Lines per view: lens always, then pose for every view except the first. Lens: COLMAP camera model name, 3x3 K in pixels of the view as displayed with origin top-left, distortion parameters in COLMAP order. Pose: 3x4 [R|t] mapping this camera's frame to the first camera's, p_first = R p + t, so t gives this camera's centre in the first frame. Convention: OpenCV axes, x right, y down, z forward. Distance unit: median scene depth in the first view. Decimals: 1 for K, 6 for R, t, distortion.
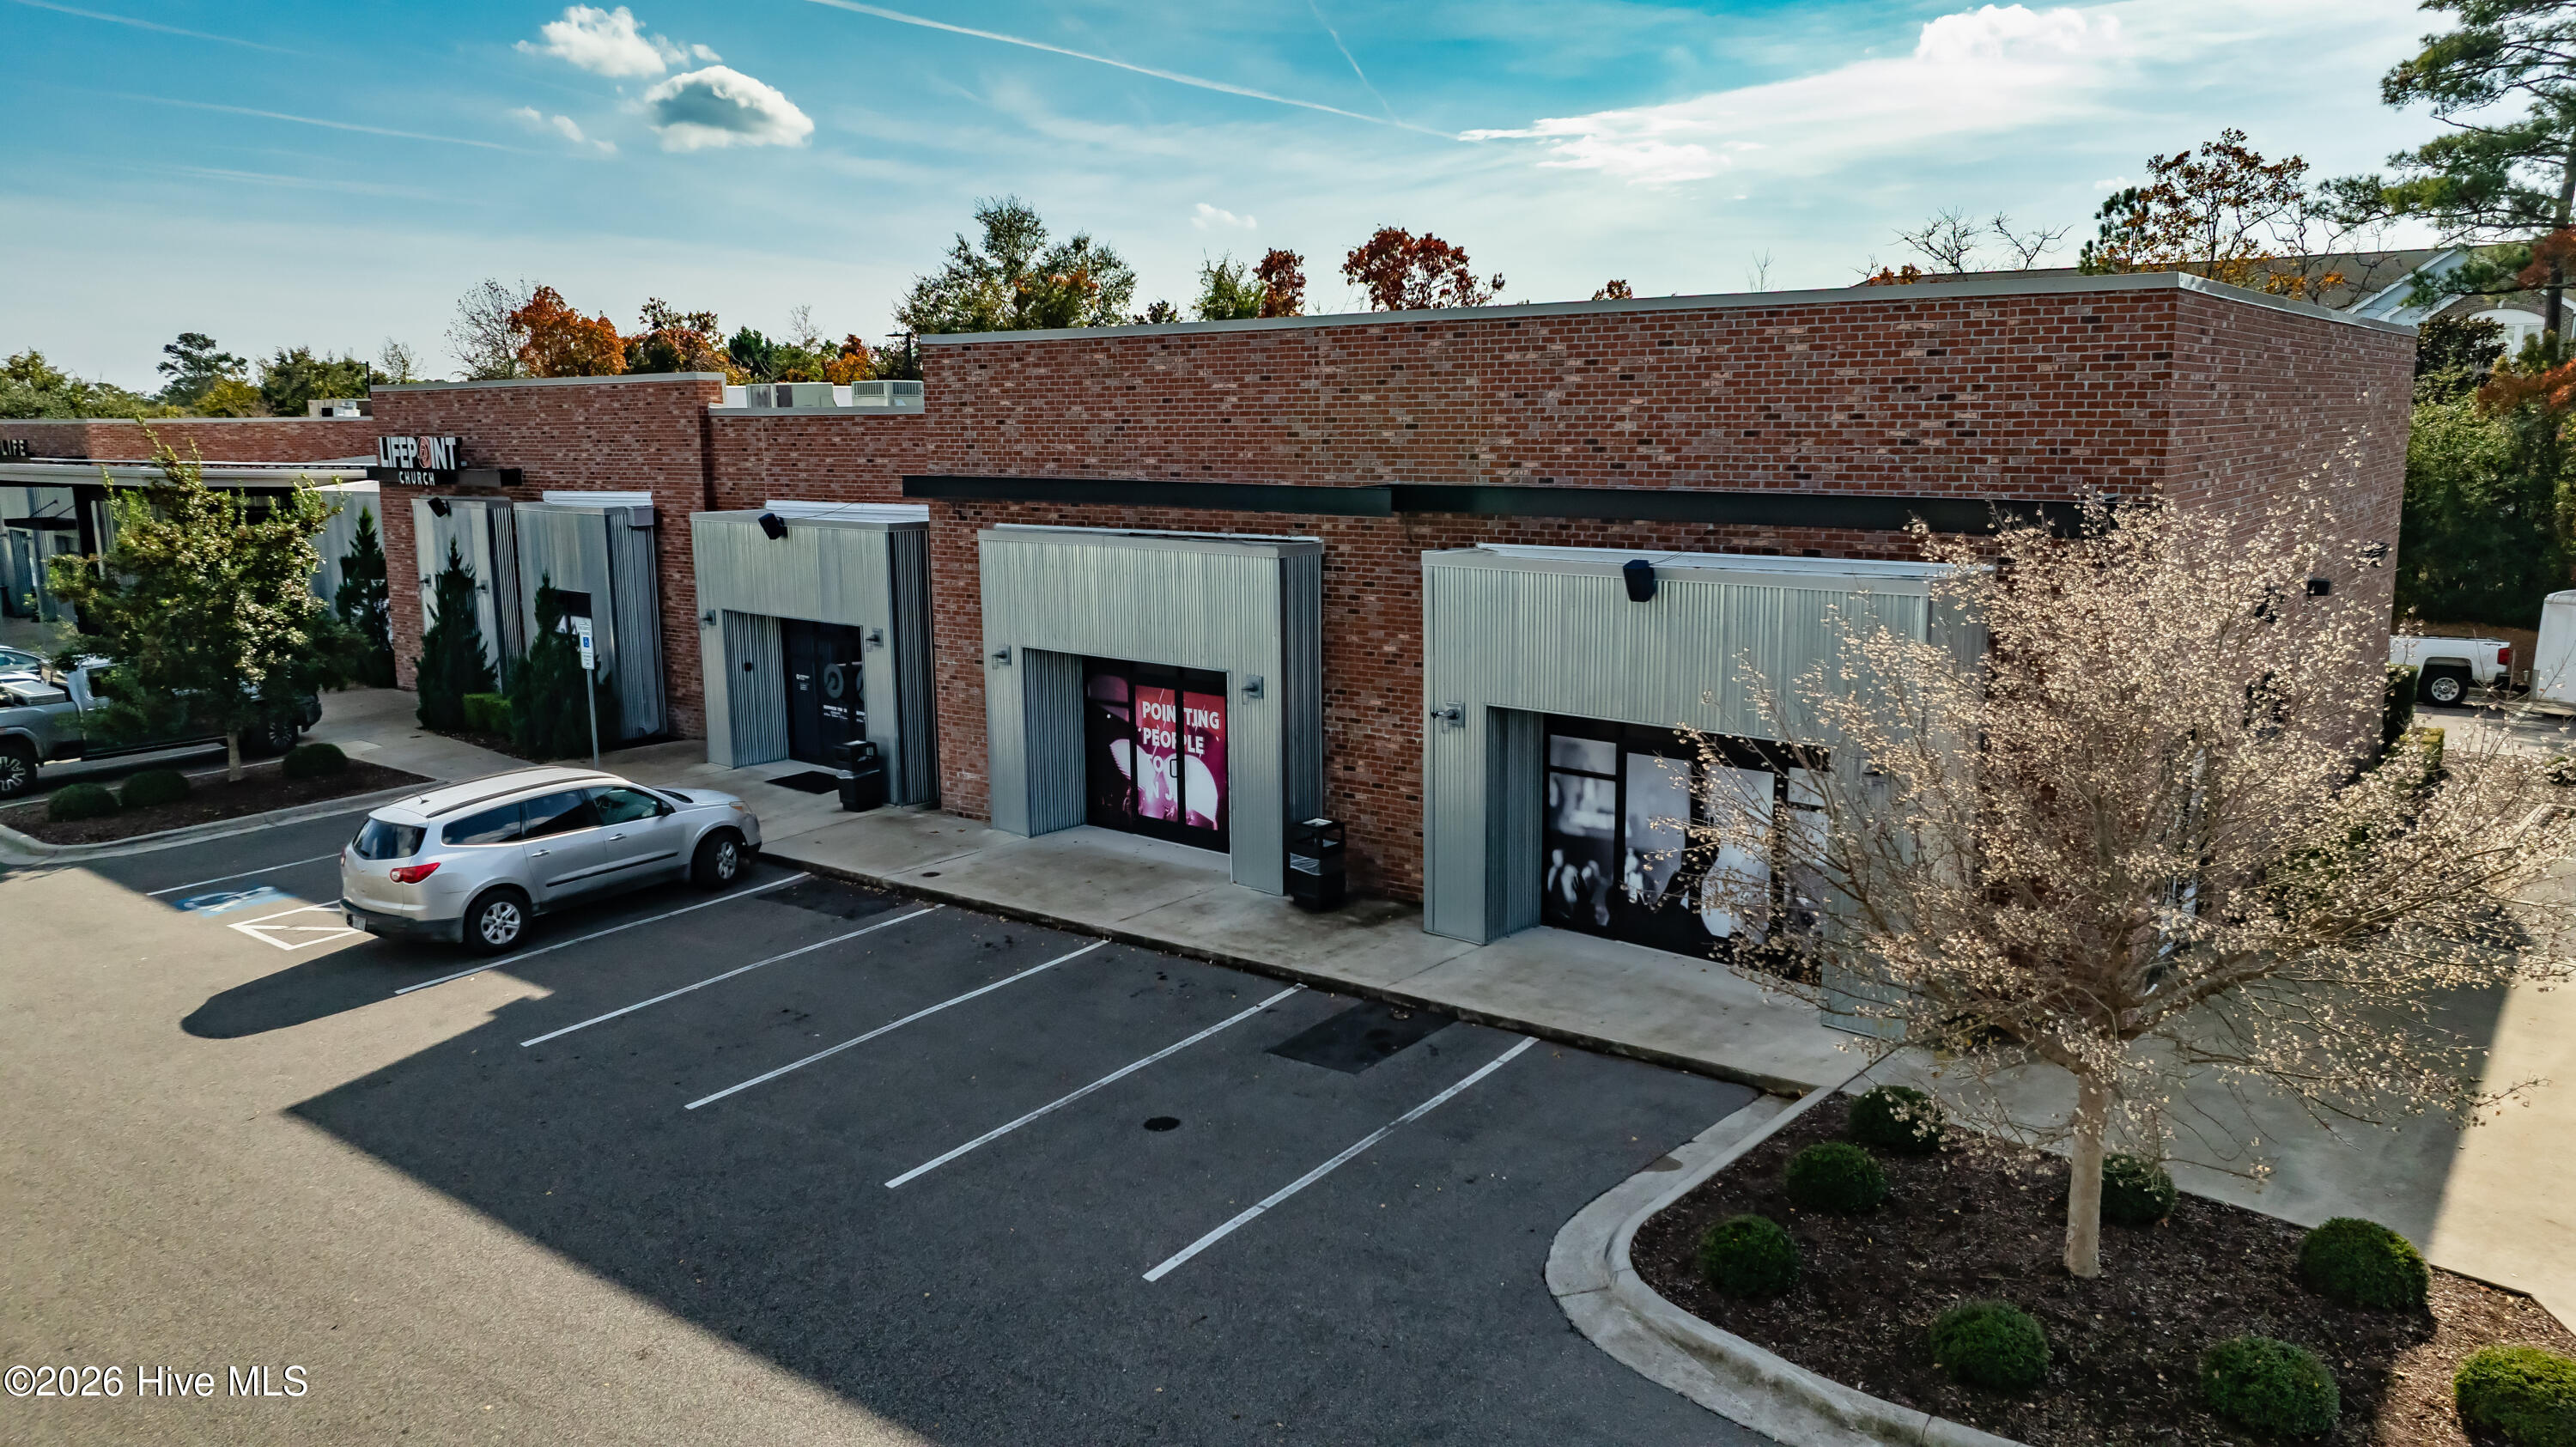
lens RADIAL K [[1815.8, 0, 1284.9], [0, 1815.8, 730.7], [0, 0, 1]] dist [-0.028830, 0.018676]
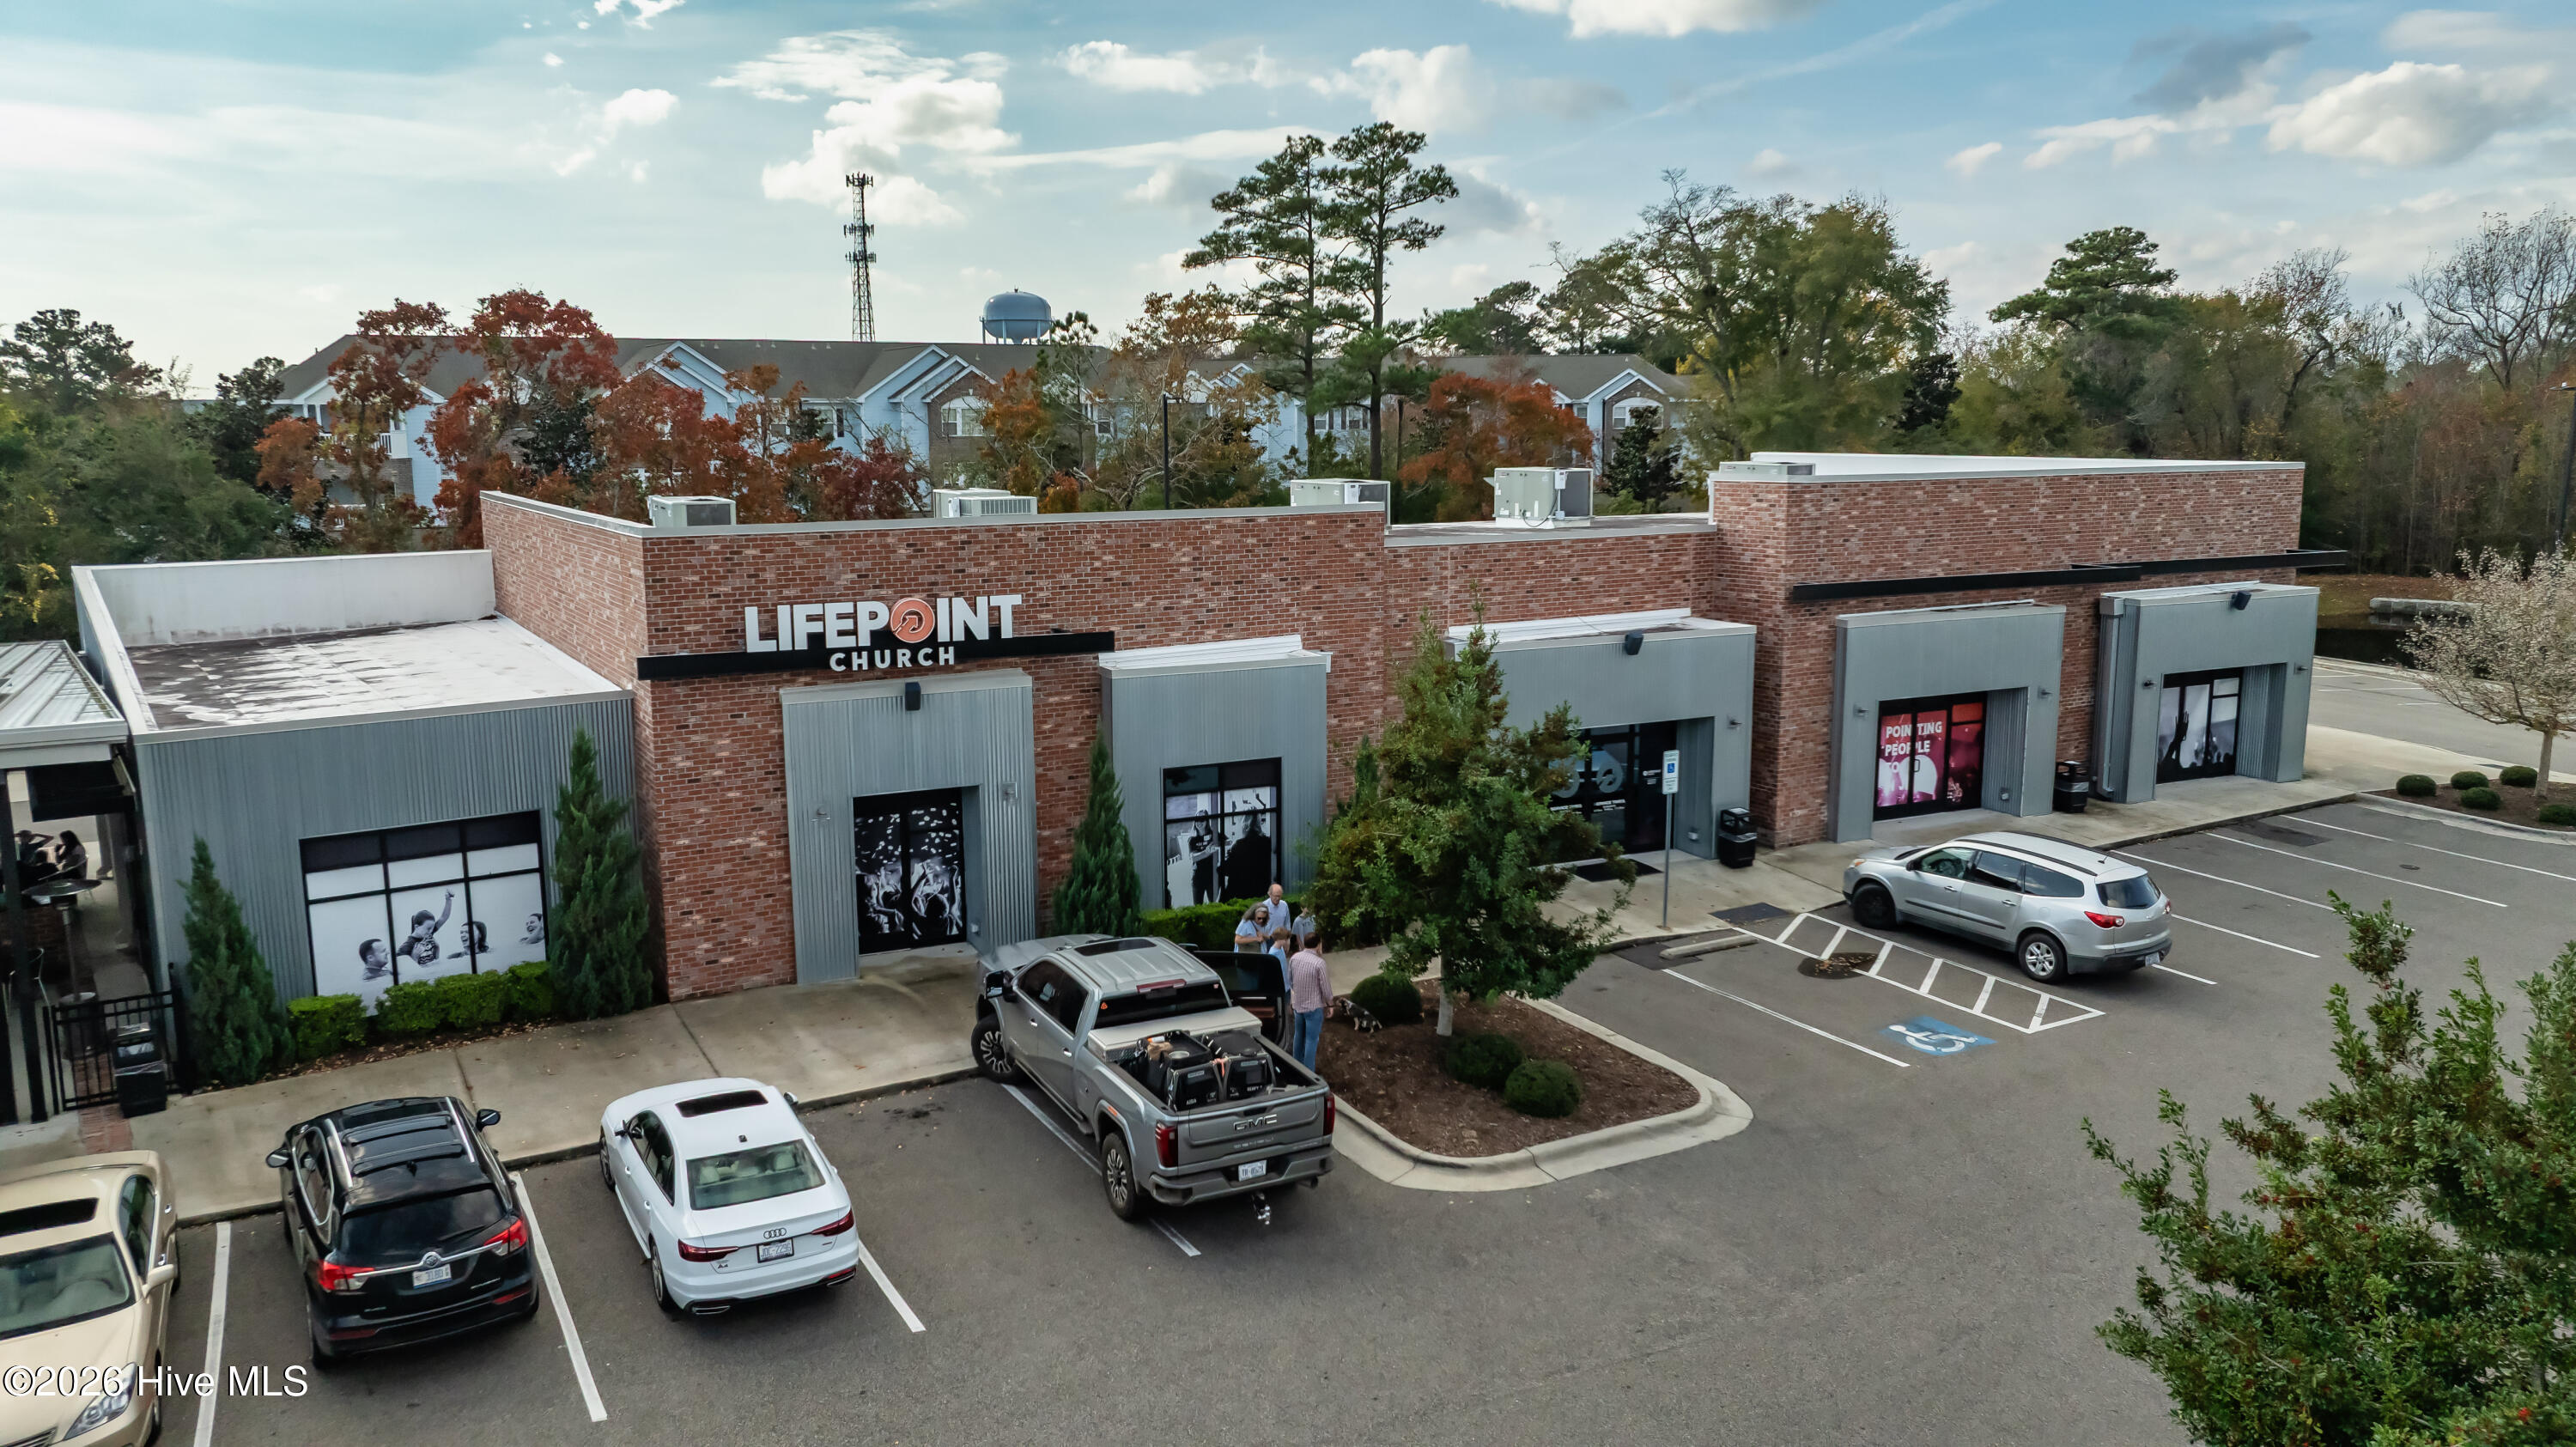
lens RADIAL K [[1815.8, 0, 1277.4], [0, 1815.8, 725.2], [0, 0, 1]] dist [-0.028830, 0.018676]
pose [[0.366170, -0.144875, 0.919201, -1.818681], [0.164028, 0.982388, 0.089492, -0.260050], [-0.915977, 0.118005, 0.383485, 1.023376]]
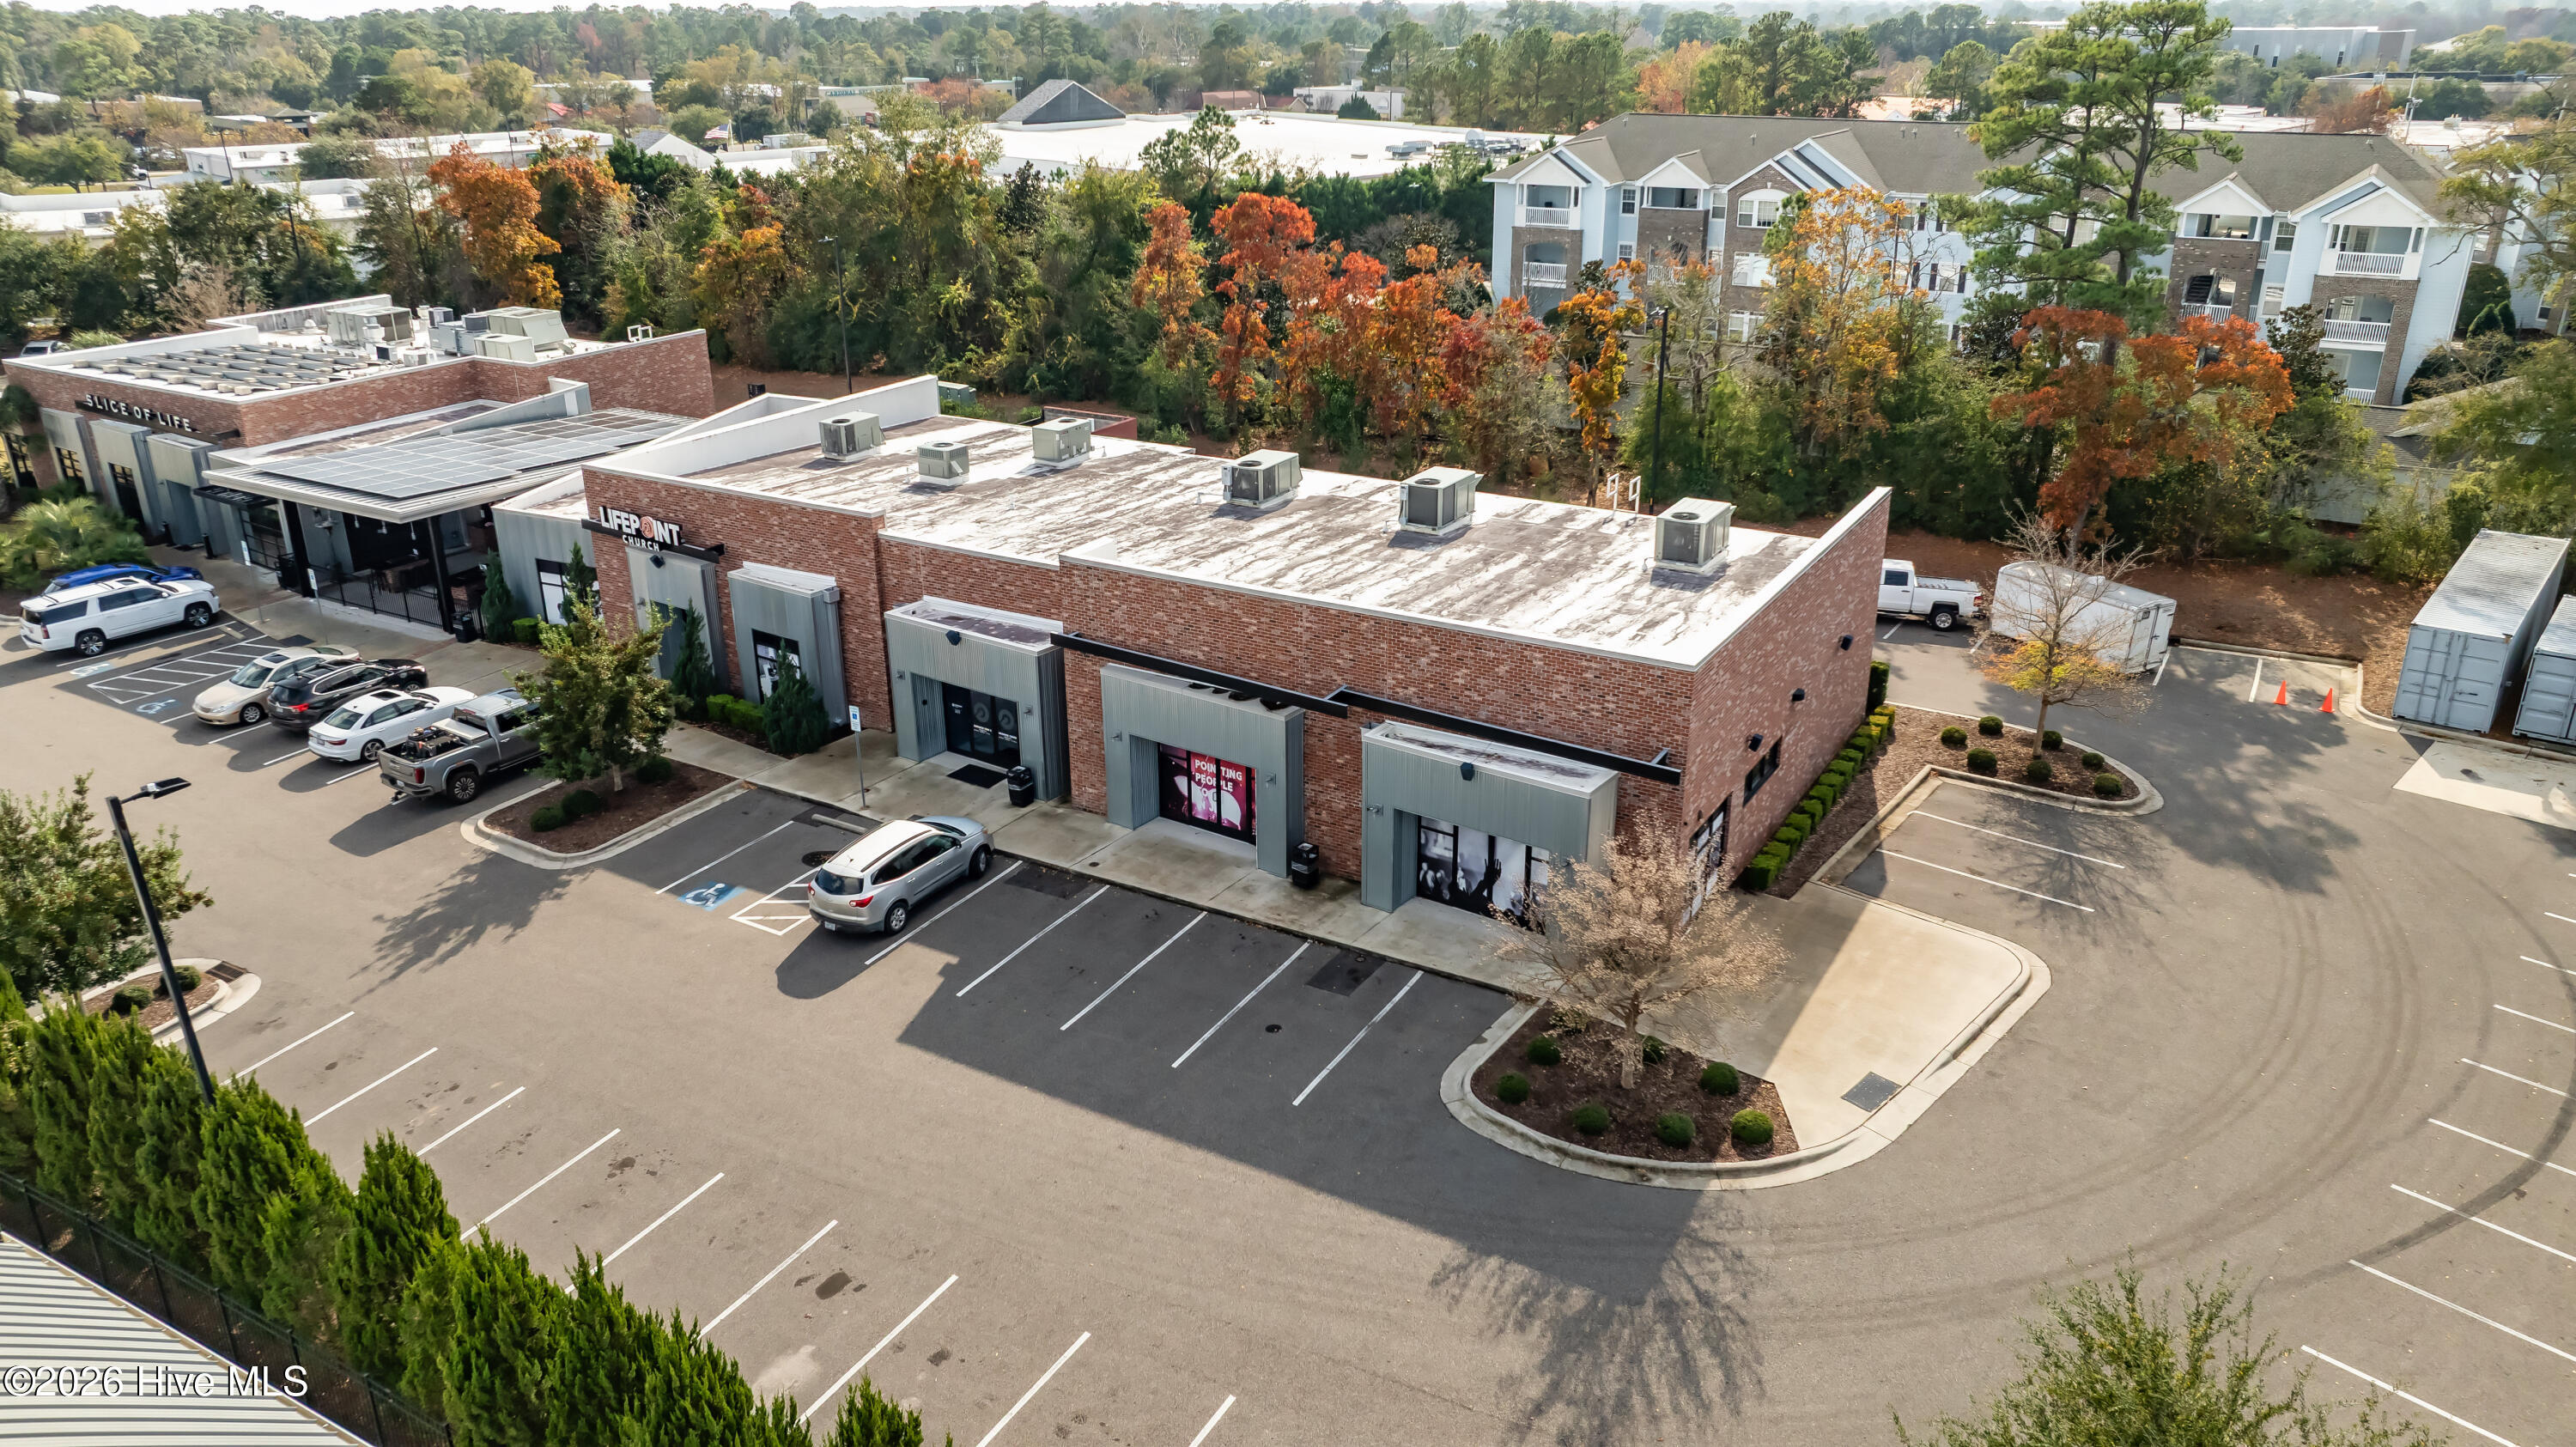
lens RADIAL K [[1815.8, 0, 1284.4], [0, 1815.8, 724.2], [0, 0, 1]] dist [-0.028830, 0.018676]
pose [[0.992003, -0.042055, 0.119000, -0.237446], [0.017095, 0.978935, 0.203454, -0.489444], [-0.125049, -0.199793, 0.971826, -0.921430]]
